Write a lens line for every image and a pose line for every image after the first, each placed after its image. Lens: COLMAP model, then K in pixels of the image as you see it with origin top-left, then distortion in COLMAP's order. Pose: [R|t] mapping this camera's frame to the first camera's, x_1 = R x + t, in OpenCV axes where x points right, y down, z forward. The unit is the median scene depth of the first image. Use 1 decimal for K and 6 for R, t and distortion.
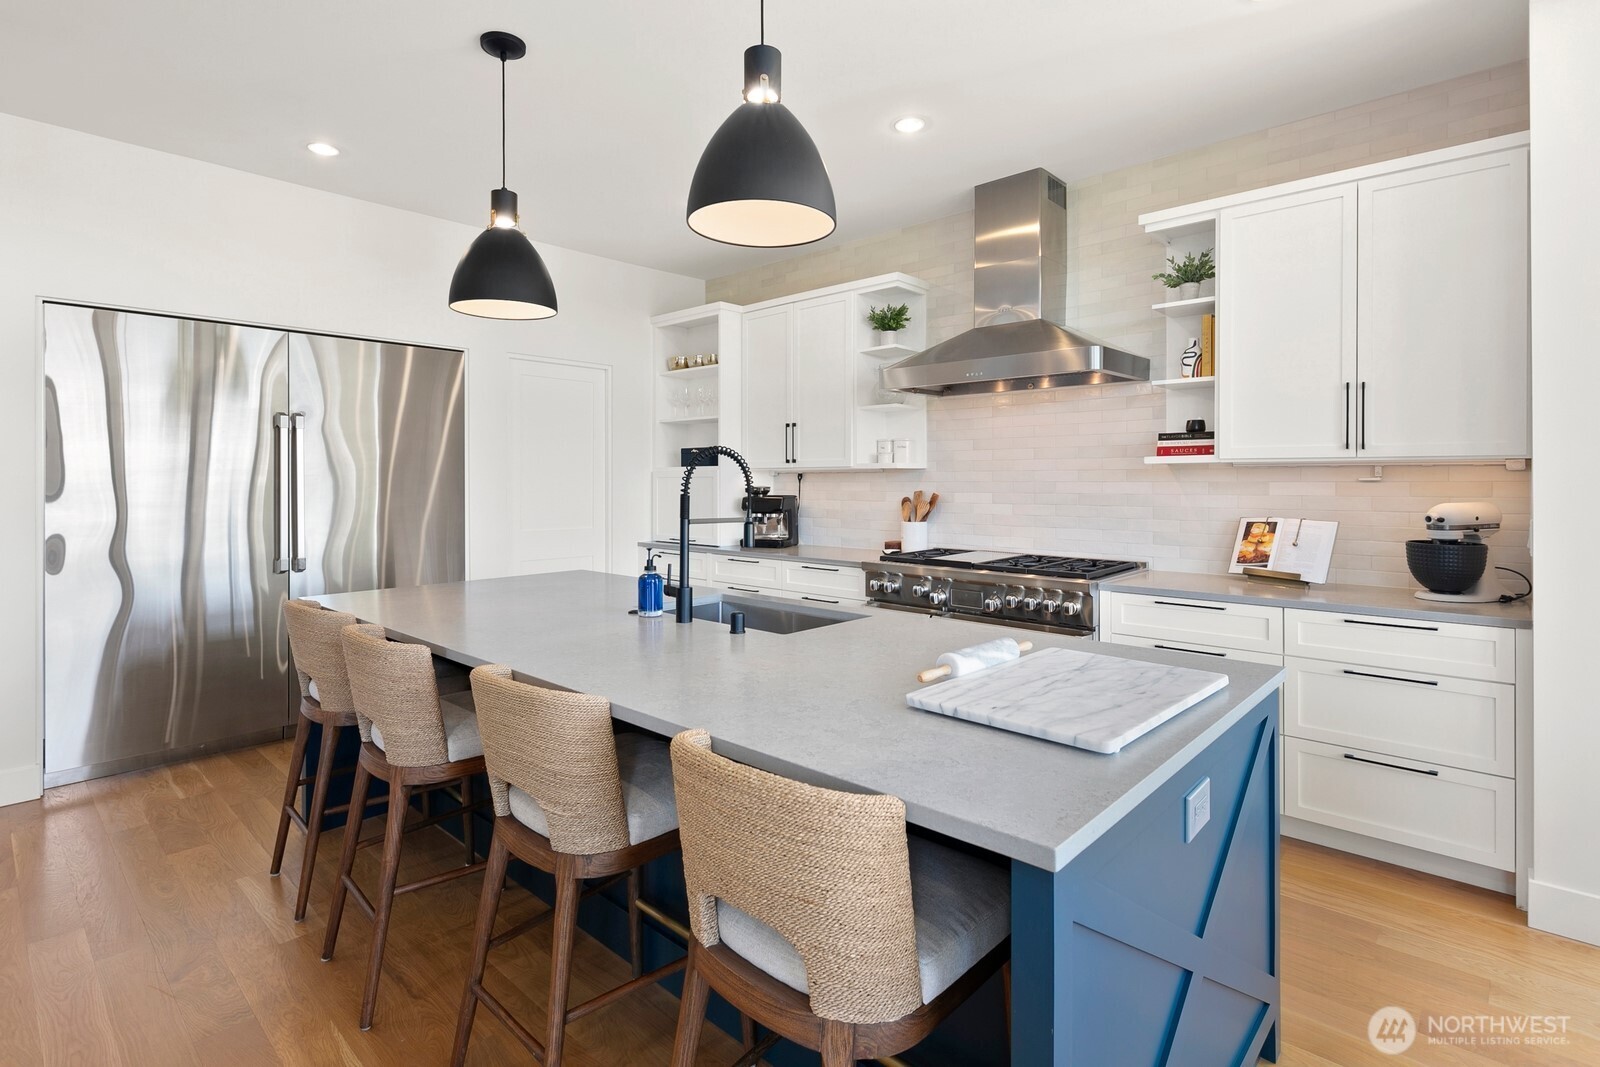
lens RADIAL K [[771.2, 0, 798.2], [0, 771.2, 465.3], [0, 0, 1]] dist [-0.000586, -0.000291]
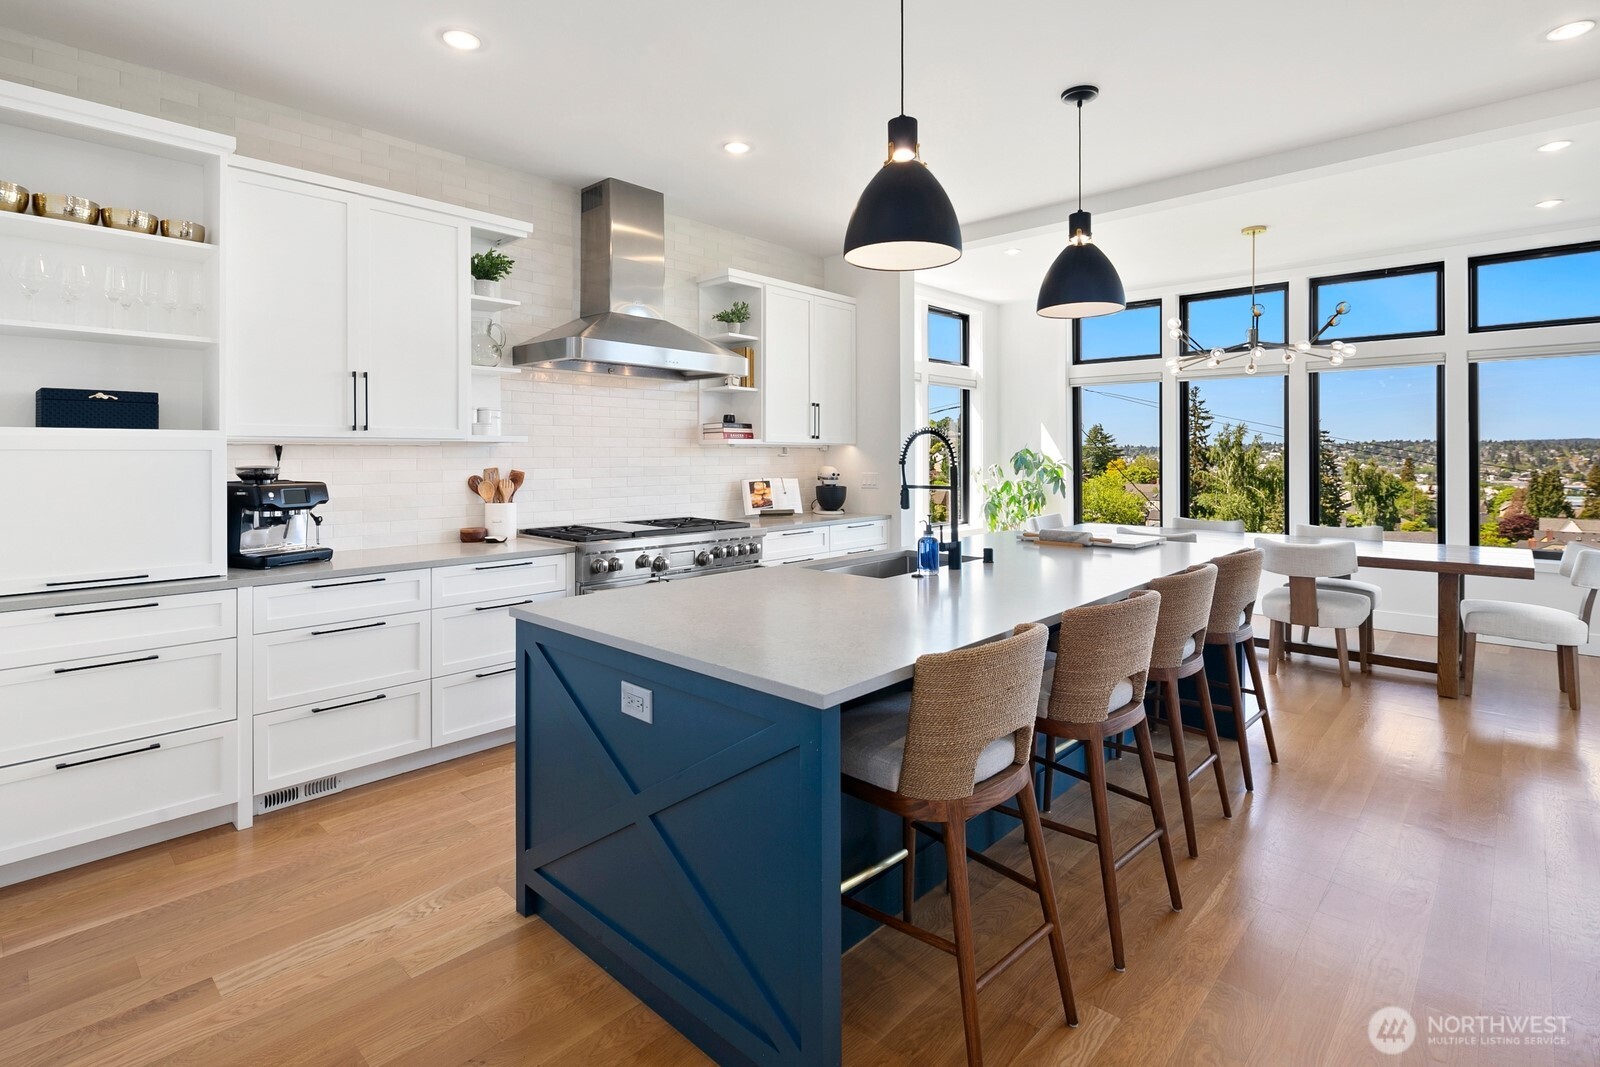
lens RADIAL K [[779.5, 0, 807.0], [0, 779.5, 455.0], [0, 0, 1]] dist [0.001554, -0.000513]
pose [[-0.003375, -0.001199, 0.999994, -0.910277], [-0.021195, 0.999775, 0.001127, 0.012077], [-0.999770, -0.021191, -0.003400, 0.790049]]
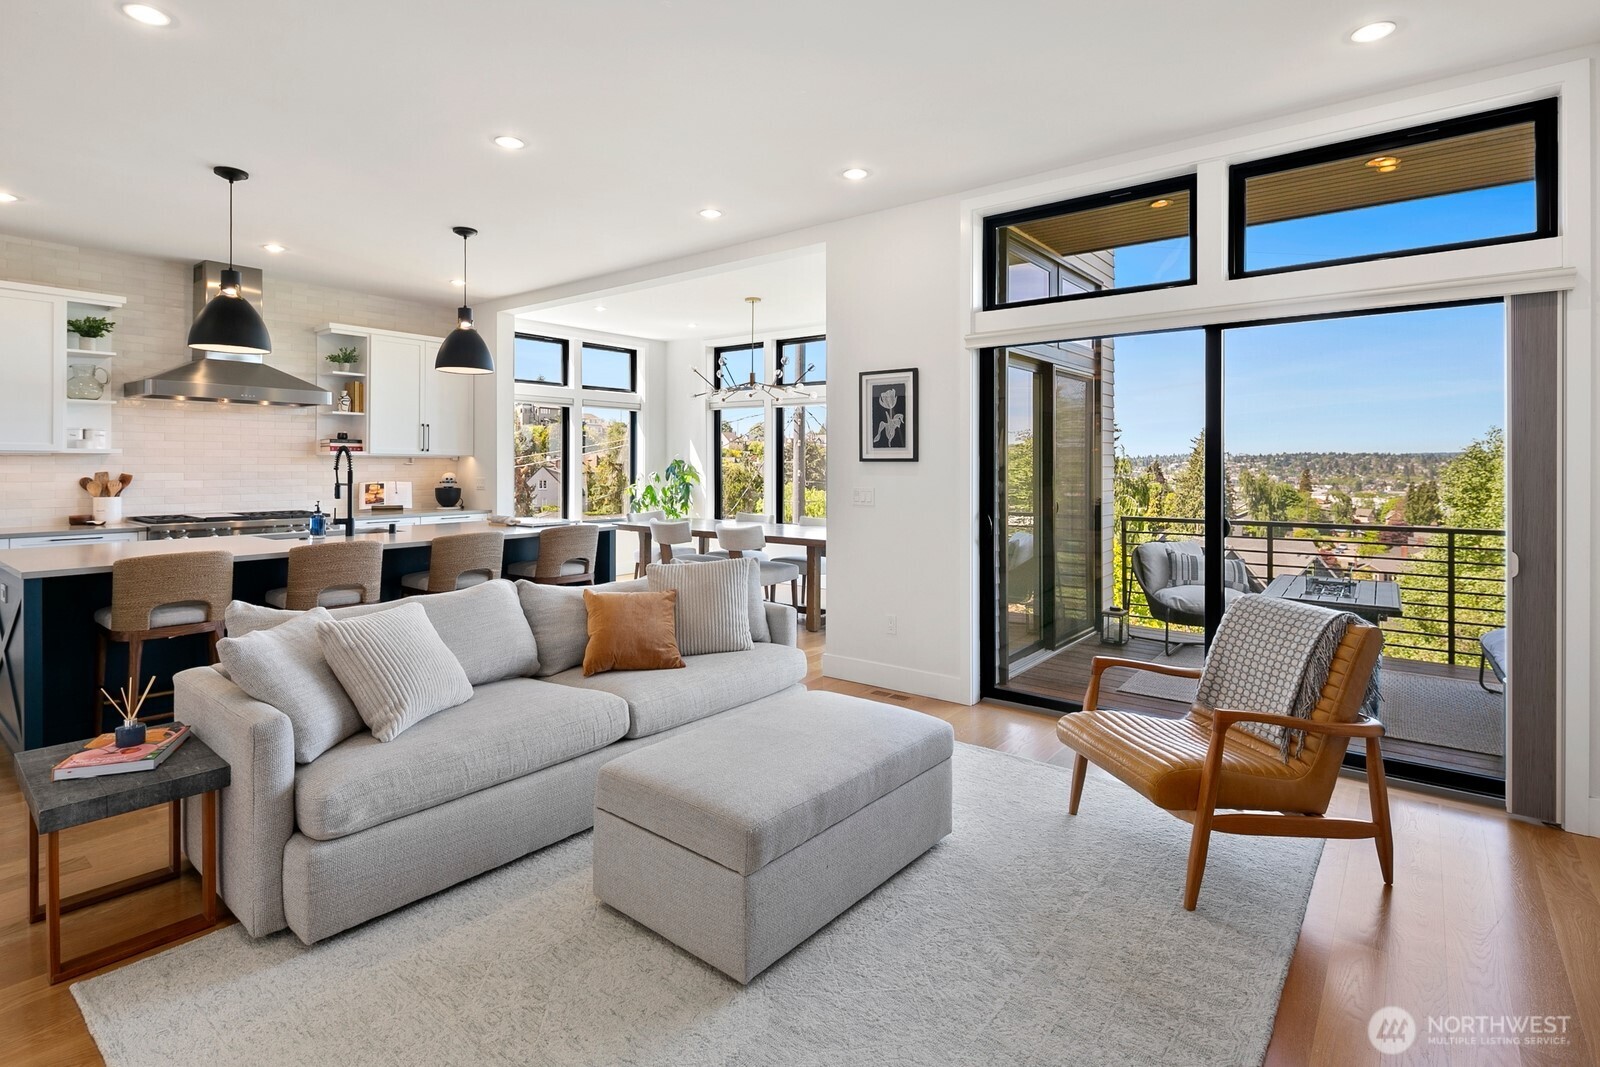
lens RADIAL K [[786.6, 0, 813.4], [0, 786.6, 465.0], [0, 0, 1]] dist [-0.000460, -0.000681]
pose [[-0.095184, -0.001257, 0.995459, -1.457604], [-0.024770, 0.999693, -0.001106, -0.005119], [-0.995152, -0.024762, -0.095186, 0.003434]]
